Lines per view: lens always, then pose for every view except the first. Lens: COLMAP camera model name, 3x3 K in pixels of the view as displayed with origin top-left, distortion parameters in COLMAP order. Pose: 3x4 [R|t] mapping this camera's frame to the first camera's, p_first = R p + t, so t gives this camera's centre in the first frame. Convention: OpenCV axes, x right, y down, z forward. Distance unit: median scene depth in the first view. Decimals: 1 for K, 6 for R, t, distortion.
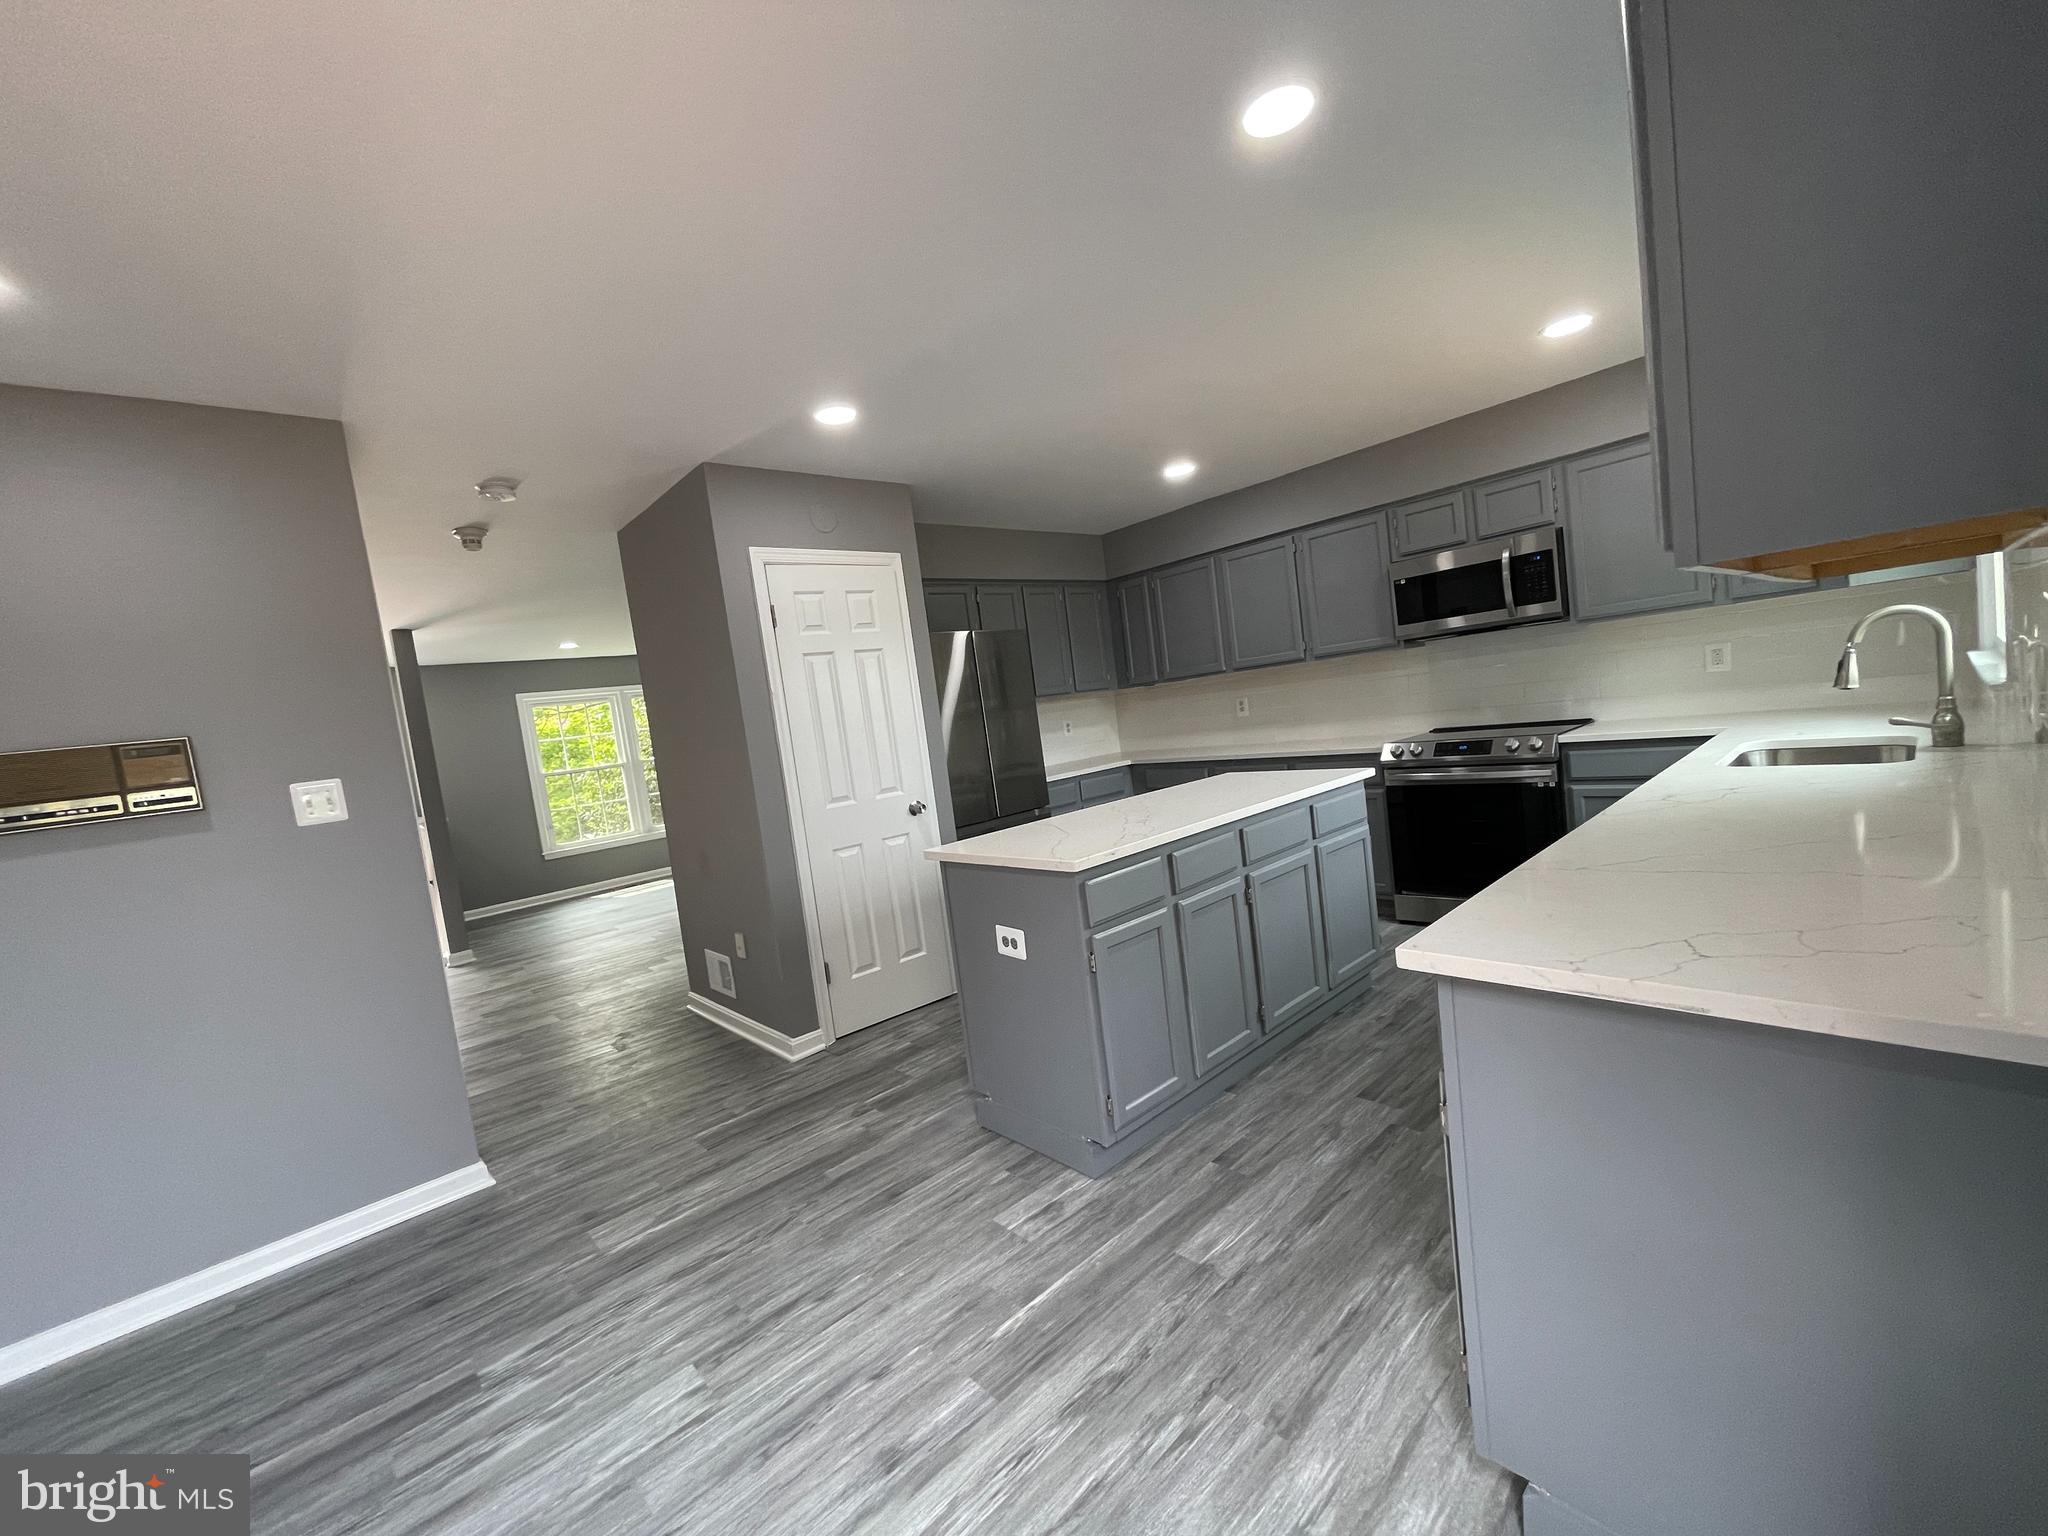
lens RADIAL K [[832.7, 0, 1024.5], [0, 832.7, 776.9], [0, 0, 1]] dist [-0.001001, 0.001271]
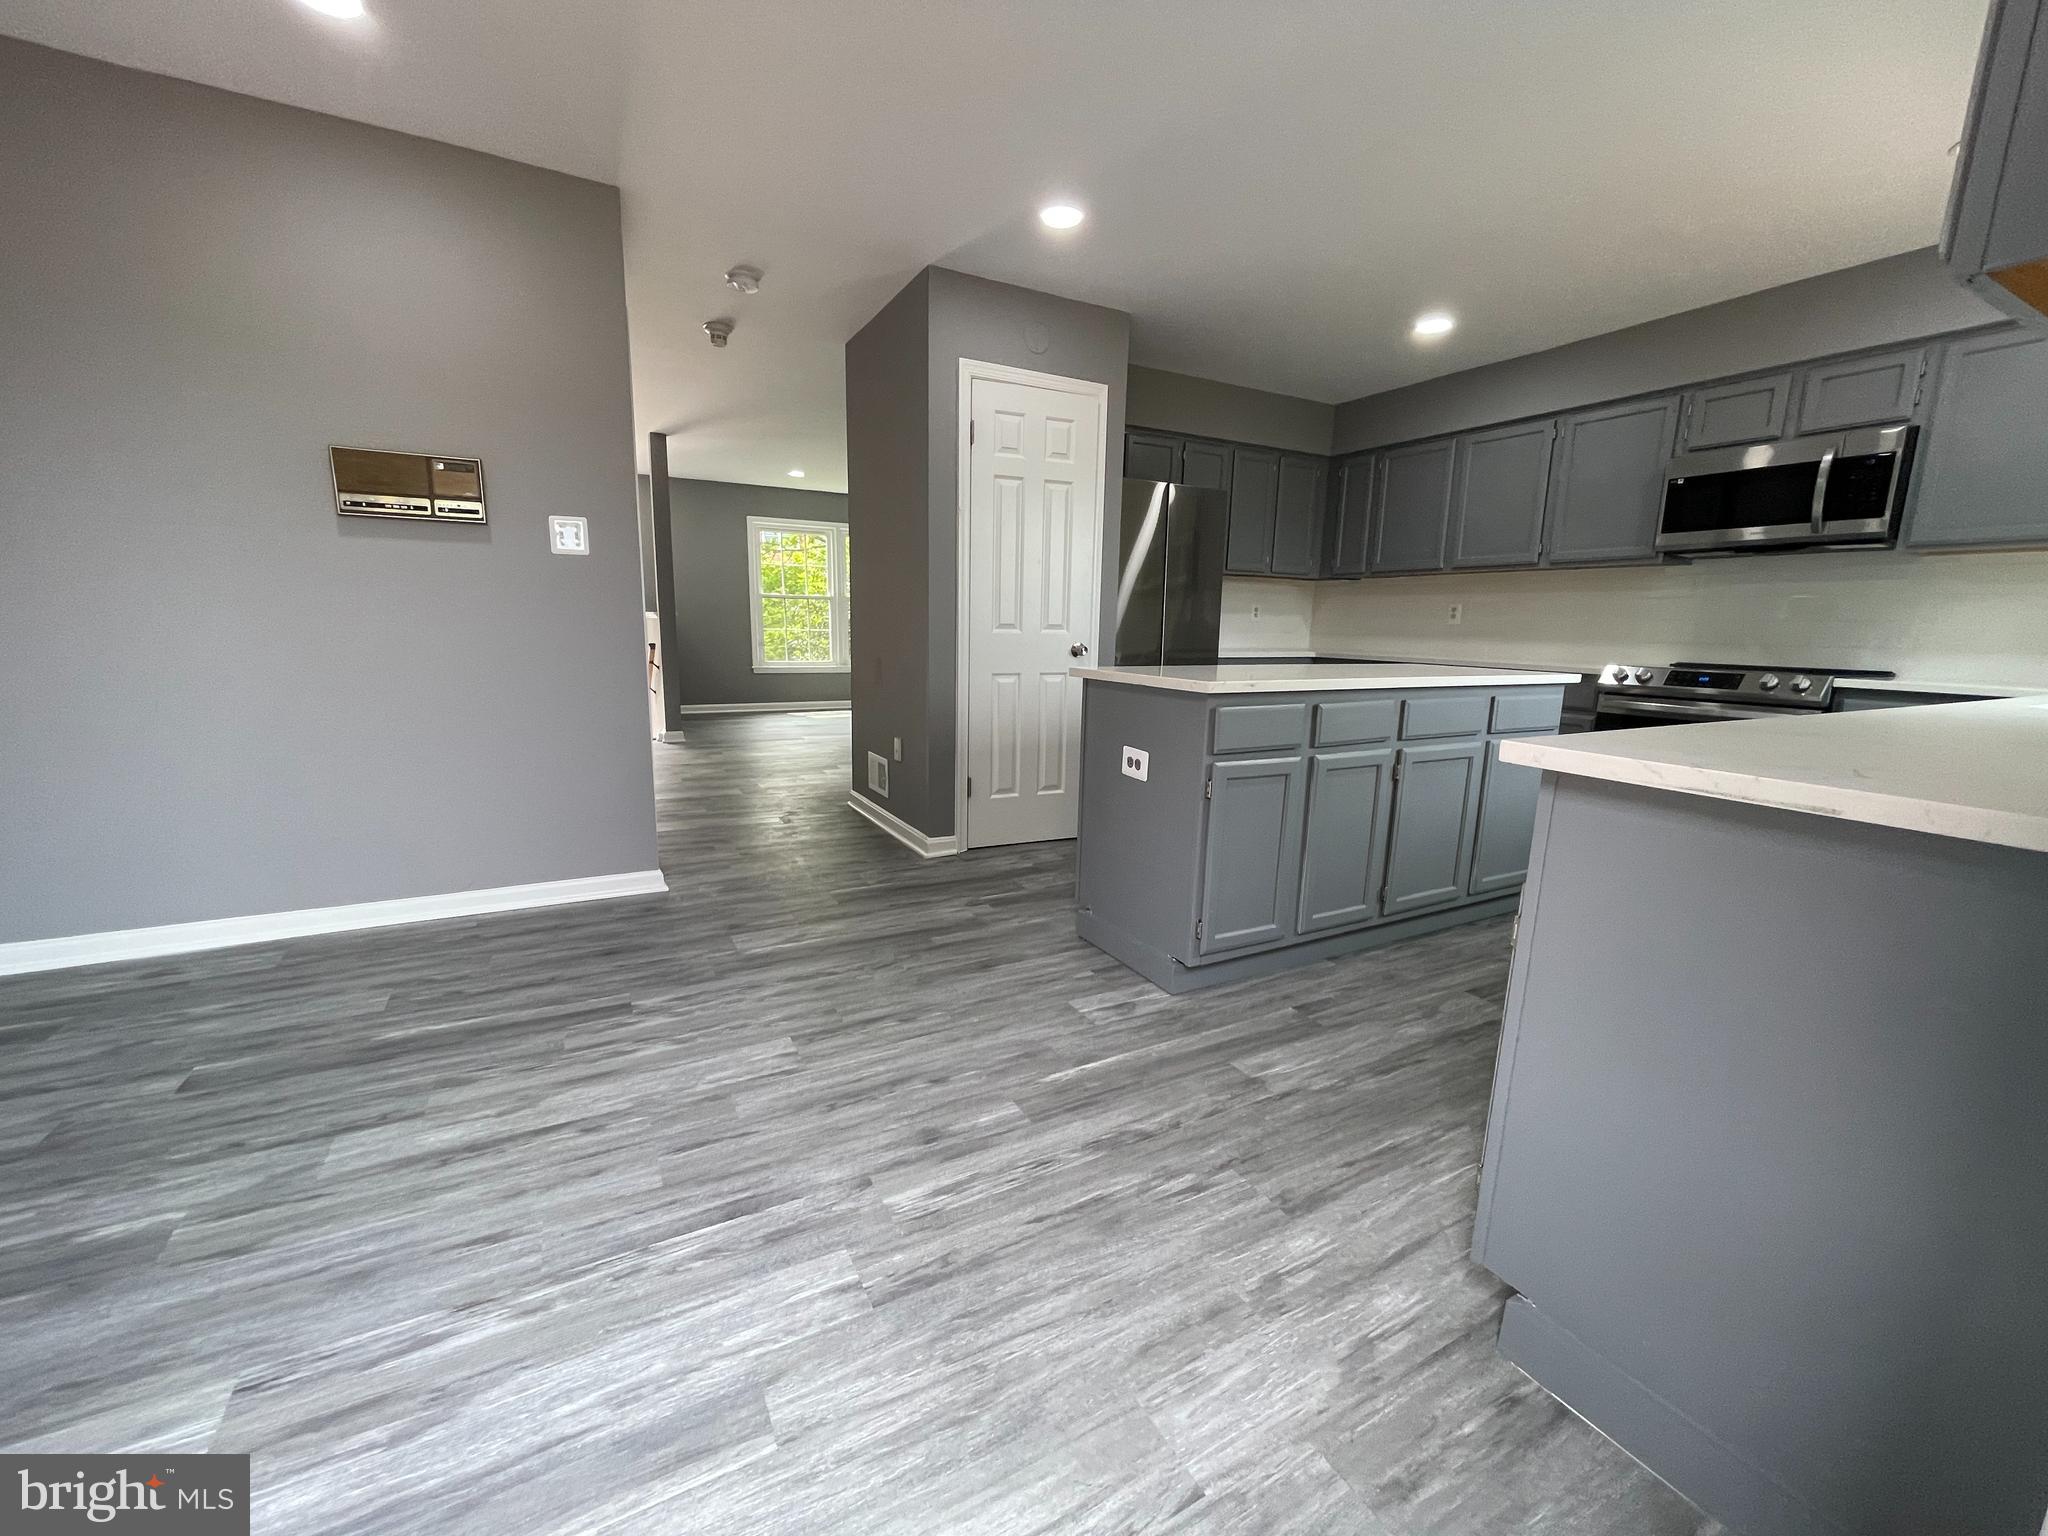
lens RADIAL K [[832.7, 0, 1020.6], [0, 832.7, 776.1], [0, 0, 1]] dist [-0.001001, 0.001271]
pose [[0.960631, 0.186932, -0.205533, 0.044680], [-0.161720, 0.977774, 0.133431, 0.074309], [0.225908, -0.094939, 0.969511, -0.014232]]
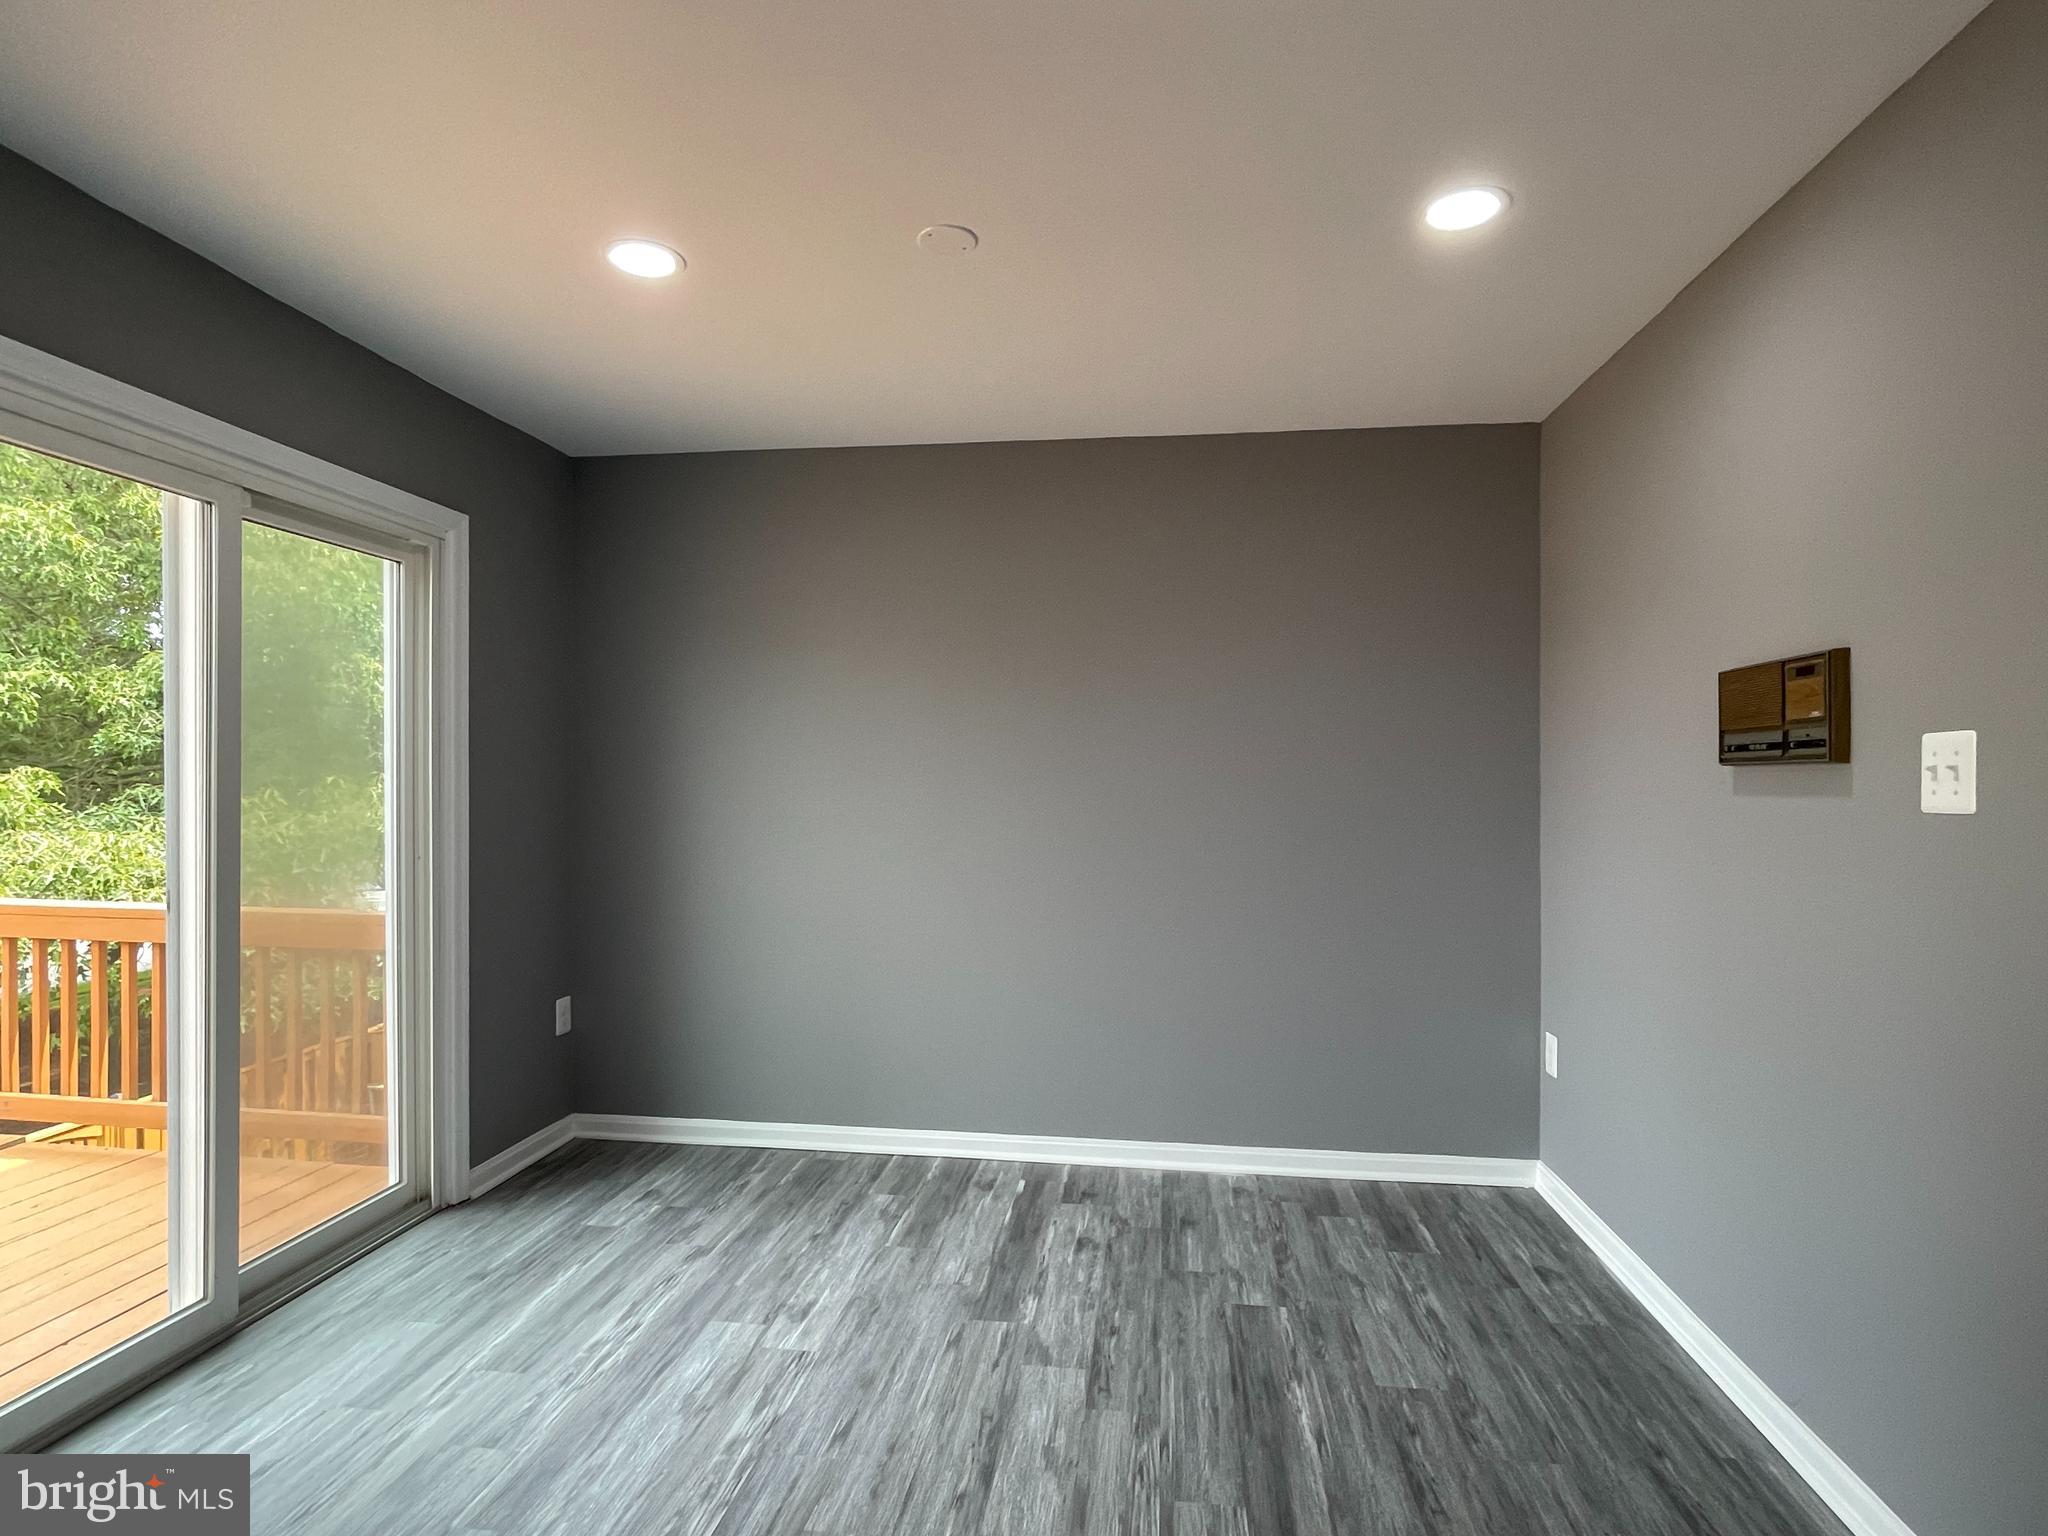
lens RADIAL K [[1080.0, 0, 1031.0], [0, 1080.0, 784.0], [0, 0, 1]] dist [-0.004564, 0.002292]
pose [[-0.761254, 0.128846, -0.635524, 0.014554], [0.044640, 0.988149, 0.146866, -0.063934], [0.646915, 0.083433, -0.757984, 0.833270]]
